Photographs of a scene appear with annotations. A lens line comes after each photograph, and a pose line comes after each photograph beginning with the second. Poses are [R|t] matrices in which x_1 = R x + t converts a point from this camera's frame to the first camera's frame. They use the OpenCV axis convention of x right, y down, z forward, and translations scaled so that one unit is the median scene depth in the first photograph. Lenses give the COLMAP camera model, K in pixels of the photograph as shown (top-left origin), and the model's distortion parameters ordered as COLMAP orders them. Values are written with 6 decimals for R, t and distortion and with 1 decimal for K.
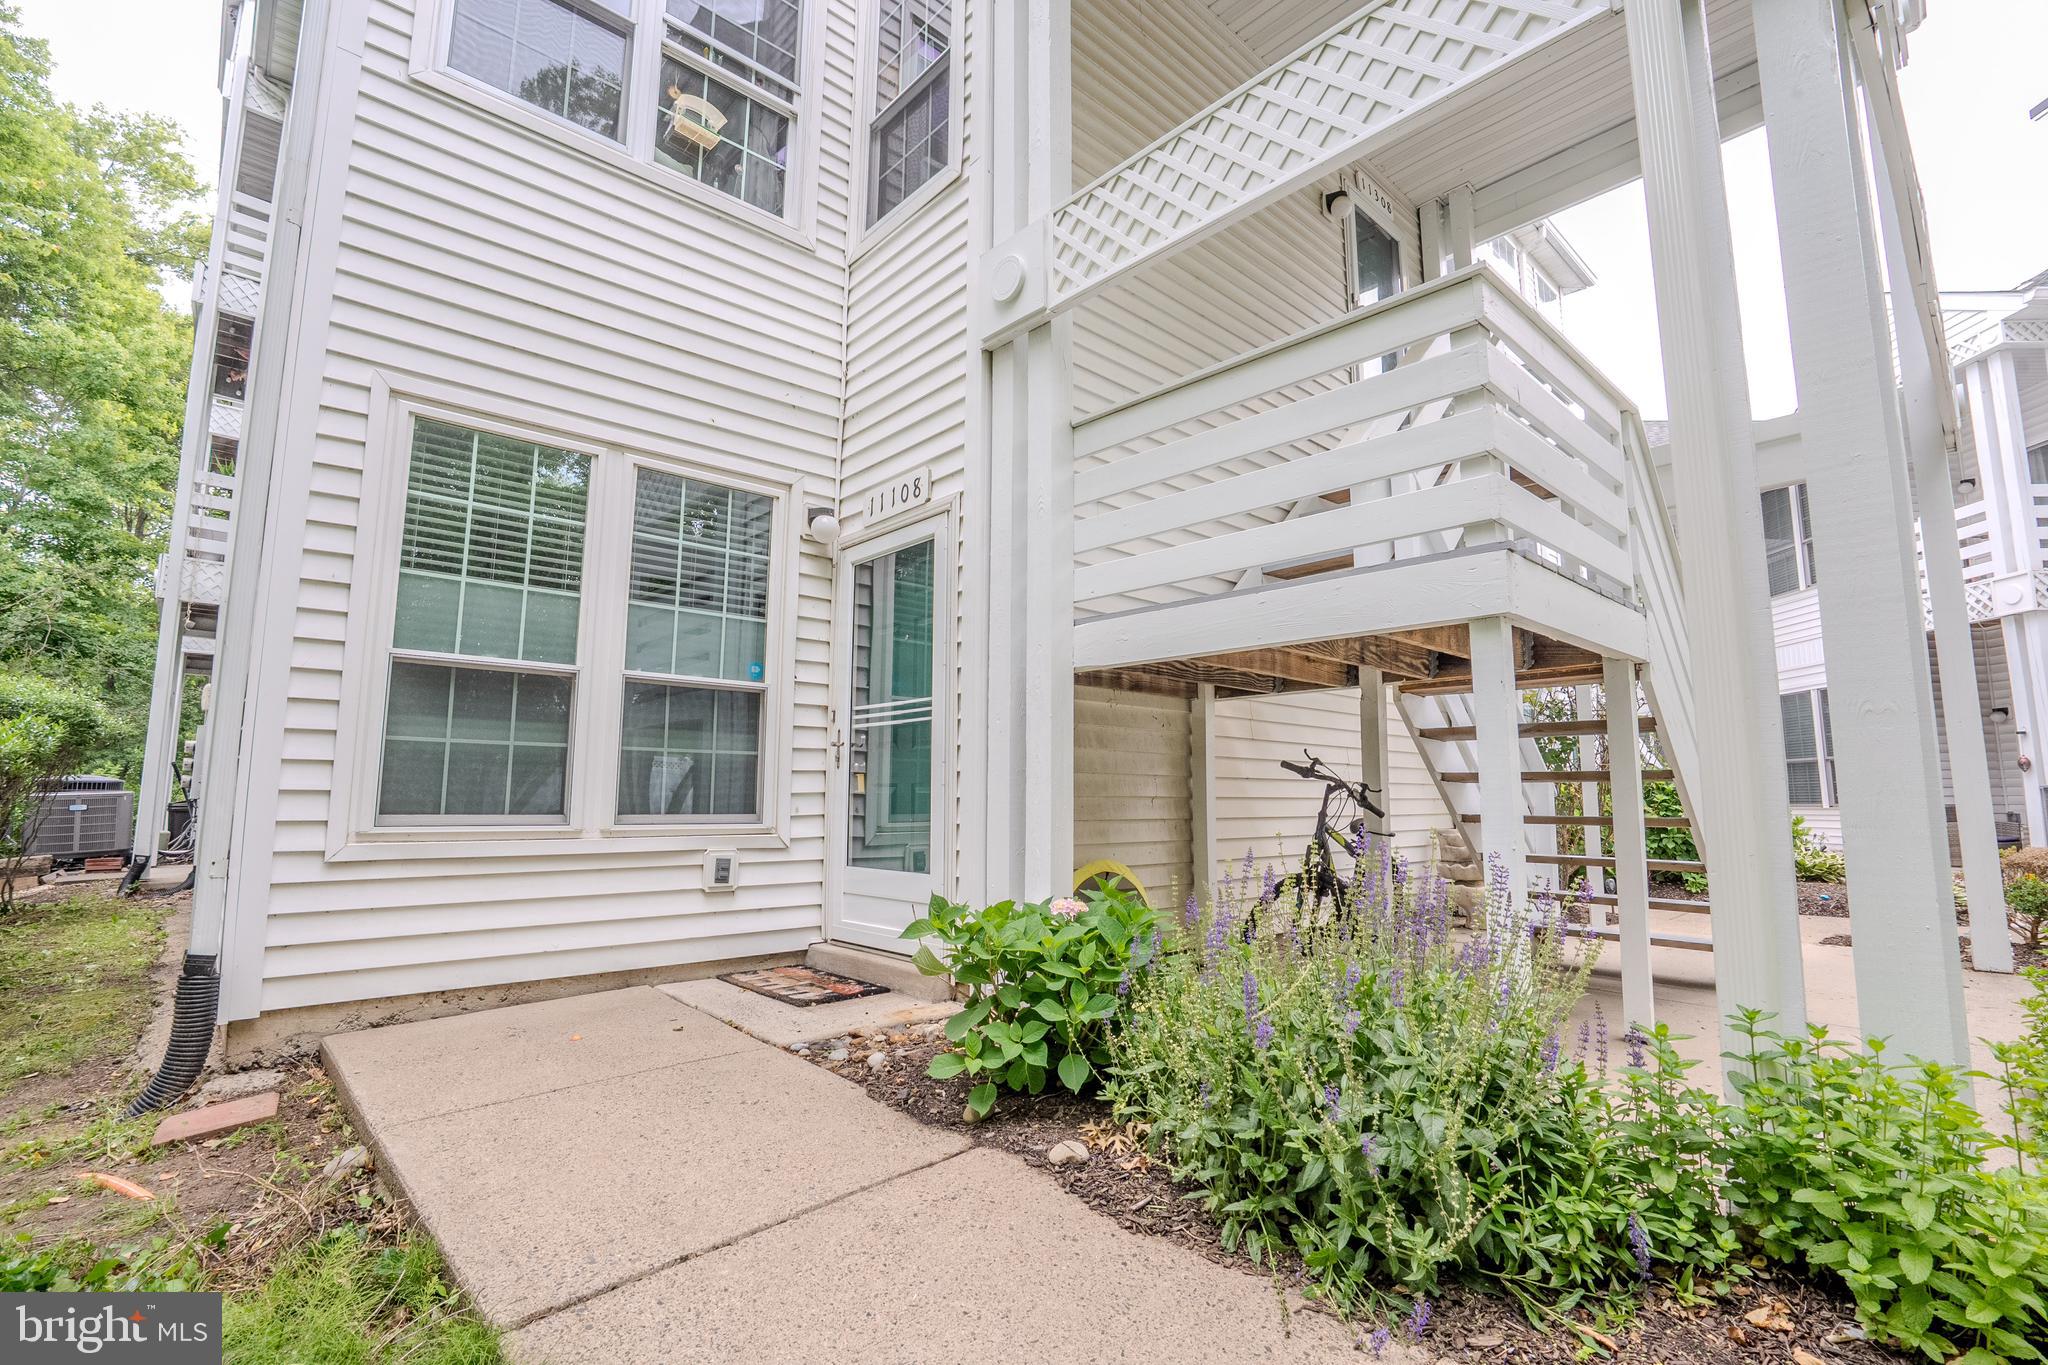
lens RADIAL K [[935.3, 0, 1017.0], [0, 935.3, 686.8], [0, 0, 1]] dist [-0.058772, 0.021069]
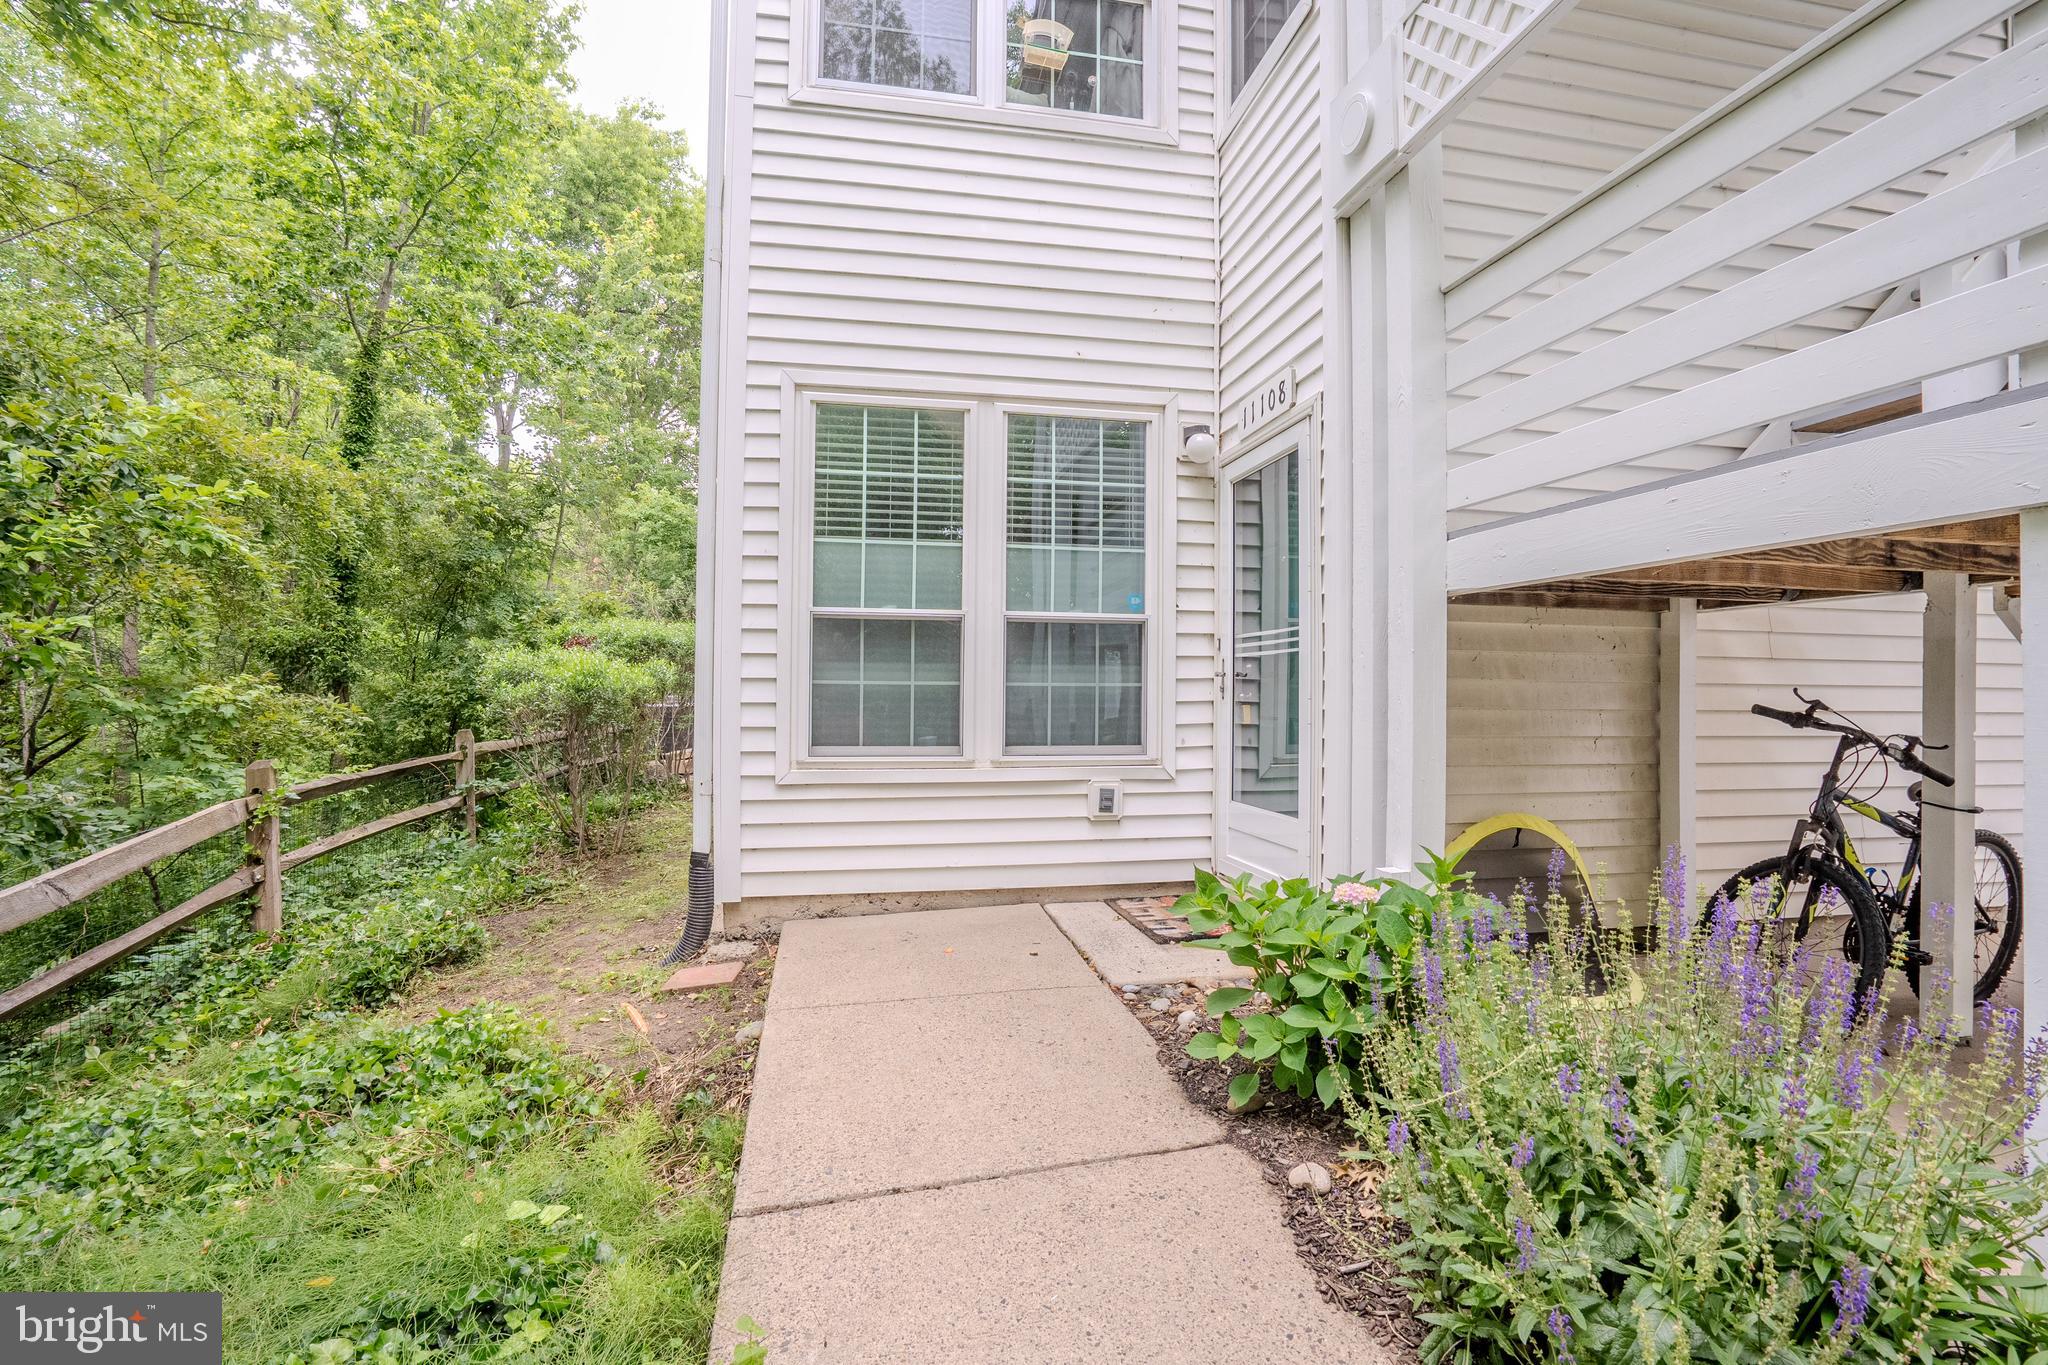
lens RADIAL K [[935.3, 0, 1004.2], [0, 935.3, 686.1], [0, 0, 1]] dist [-0.058772, 0.021069]
pose [[0.851281, -0.003044, -0.524702, 0.147747], [0.058727, 0.994253, 0.089511, -0.030898], [0.521414, -0.107013, 0.846567, 0.087478]]
